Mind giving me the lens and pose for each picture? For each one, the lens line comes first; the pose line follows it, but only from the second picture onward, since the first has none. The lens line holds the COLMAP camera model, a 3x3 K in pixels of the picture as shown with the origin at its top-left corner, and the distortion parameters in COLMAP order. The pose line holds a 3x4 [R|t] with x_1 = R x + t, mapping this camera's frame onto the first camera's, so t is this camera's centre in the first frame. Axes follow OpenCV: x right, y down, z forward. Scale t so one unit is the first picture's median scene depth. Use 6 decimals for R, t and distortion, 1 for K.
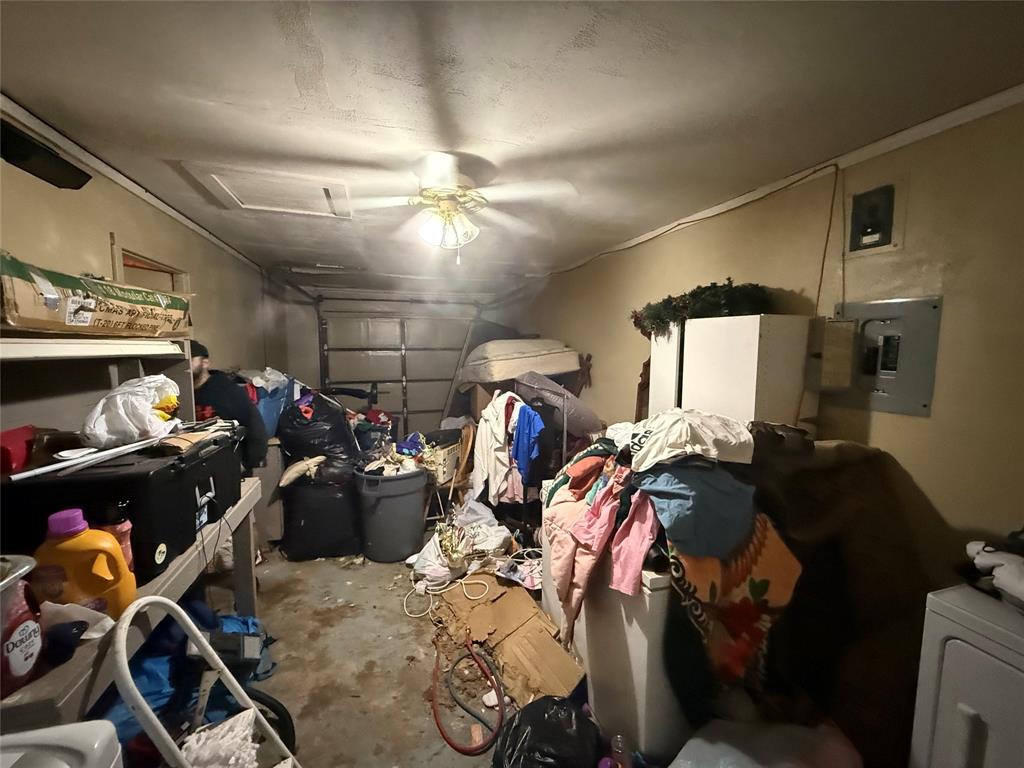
lens RADIAL K [[407.5, 0, 512.9], [0, 407.5, 382.3], [0, 0, 1]] dist [0.000351, -0.000415]
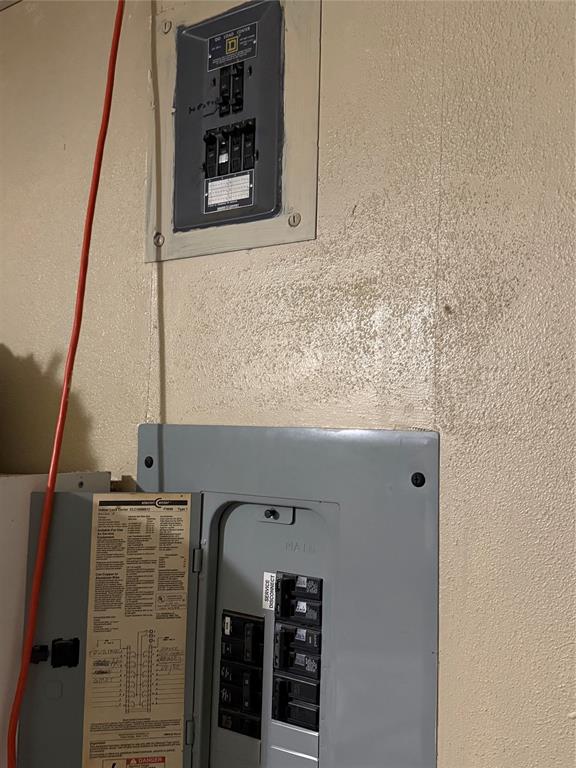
lens RADIAL K [[764.0, 0, 288.0], [0, 764.0, 384.0], [0, 0, 1]] dist [0.024068, 0.000000]
pose [[0.799883, 0.045333, 0.598441, 0.616670], [0.038826, 0.991146, -0.126976, -0.163362], [-0.598898, 0.124801, 0.791041, 0.599513]]
